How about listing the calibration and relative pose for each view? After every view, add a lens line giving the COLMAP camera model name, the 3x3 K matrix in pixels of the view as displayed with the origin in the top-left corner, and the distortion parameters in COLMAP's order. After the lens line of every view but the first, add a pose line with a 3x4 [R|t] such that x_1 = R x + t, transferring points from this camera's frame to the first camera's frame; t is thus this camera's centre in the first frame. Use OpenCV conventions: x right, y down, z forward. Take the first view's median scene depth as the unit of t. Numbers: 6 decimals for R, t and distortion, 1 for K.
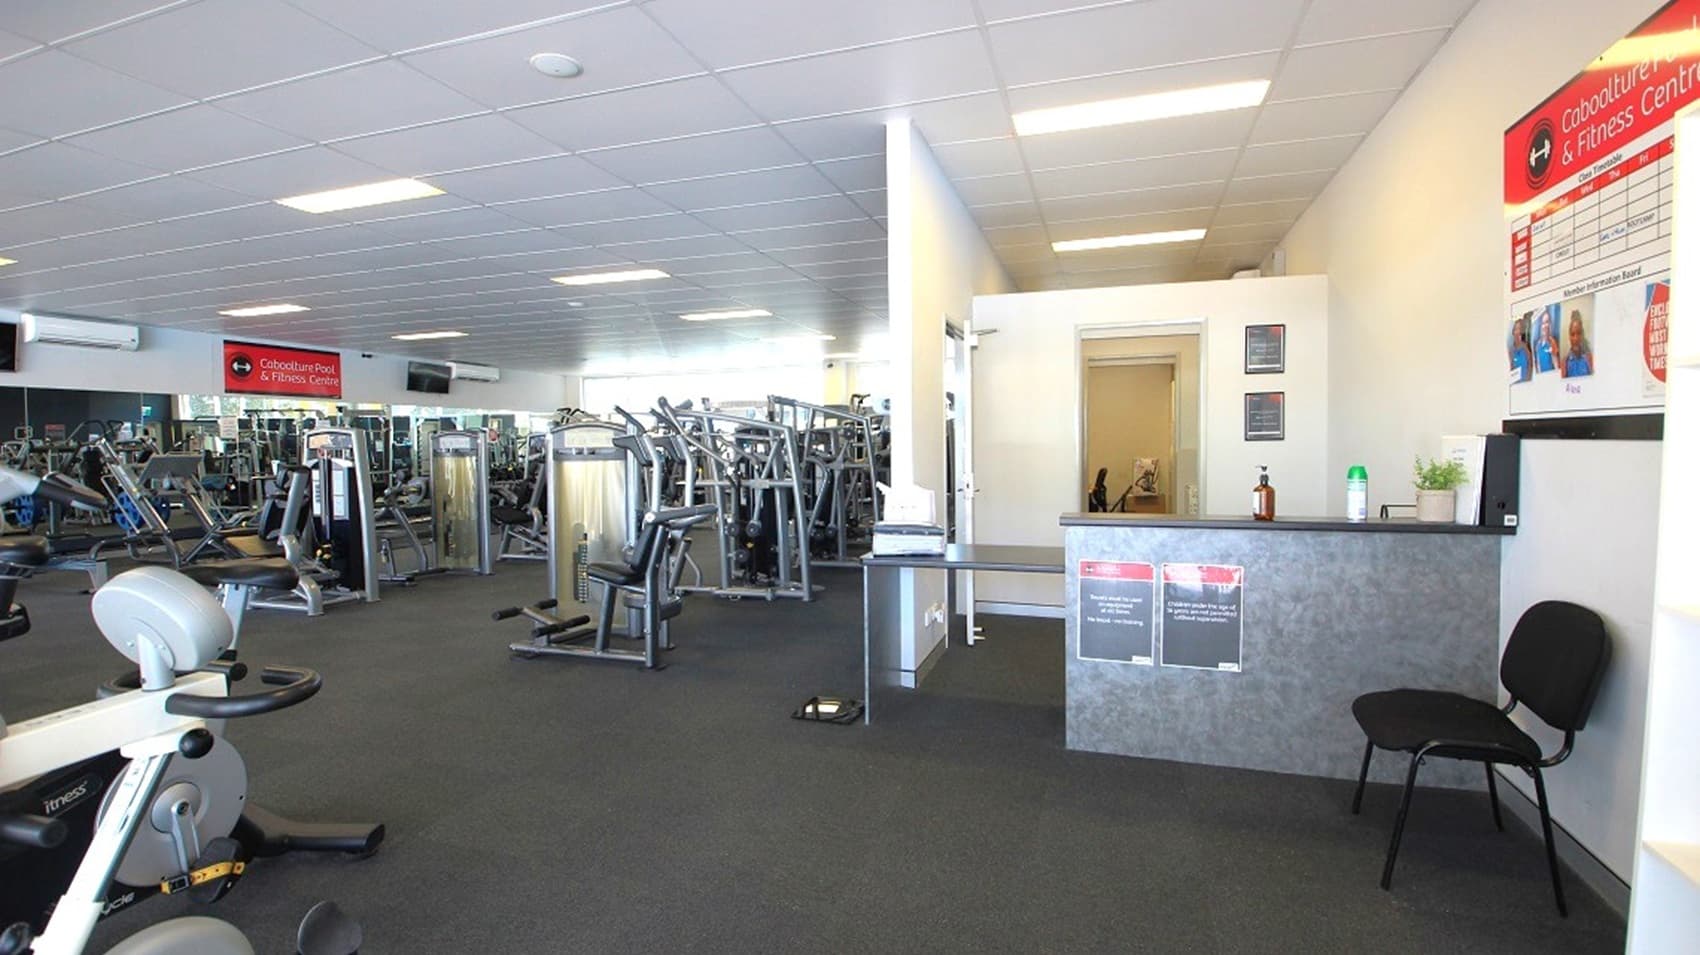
lens RADIAL K [[802.0, 0, 850.3], [0, 802.0, 469.9], [0, 0, 1]] dist [0.005178, -0.021067]
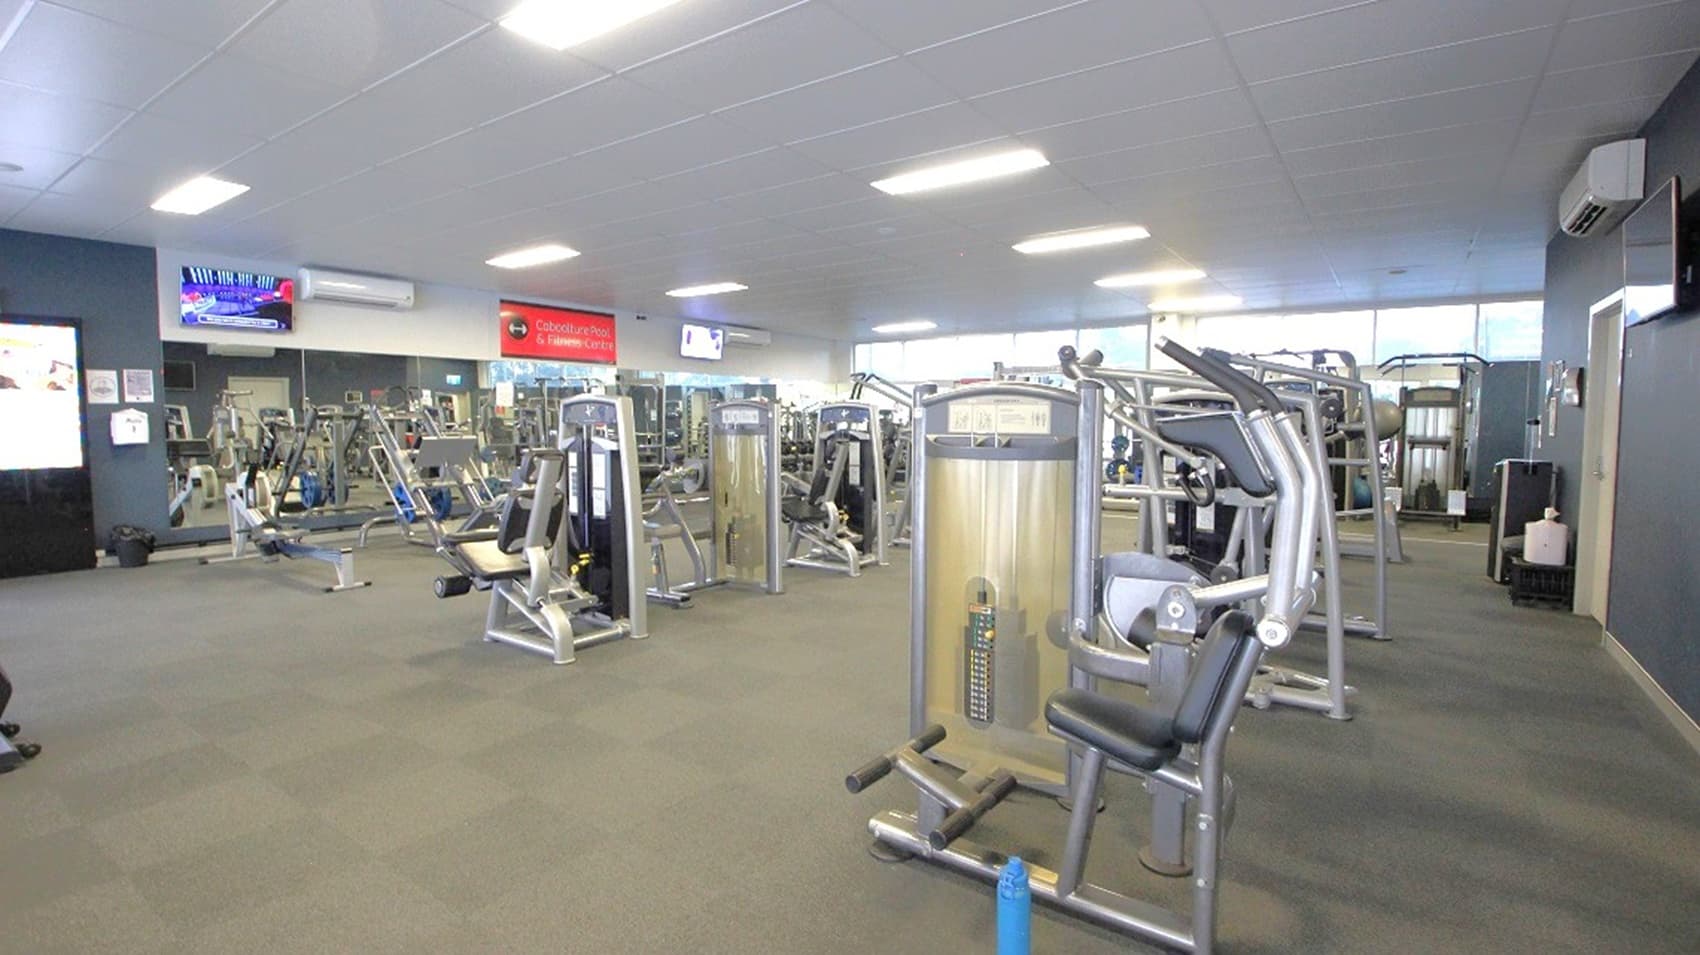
lens RADIAL K [[802.0, 0, 850.3], [0, 802.0, 469.9], [0, 0, 1]] dist [0.005178, -0.021067]
pose [[0.957663, 0.031672, -0.286145, -0.176925], [-0.021500, 0.999023, 0.038620, -0.015217], [0.287089, -0.030833, 0.957408, 0.307367]]
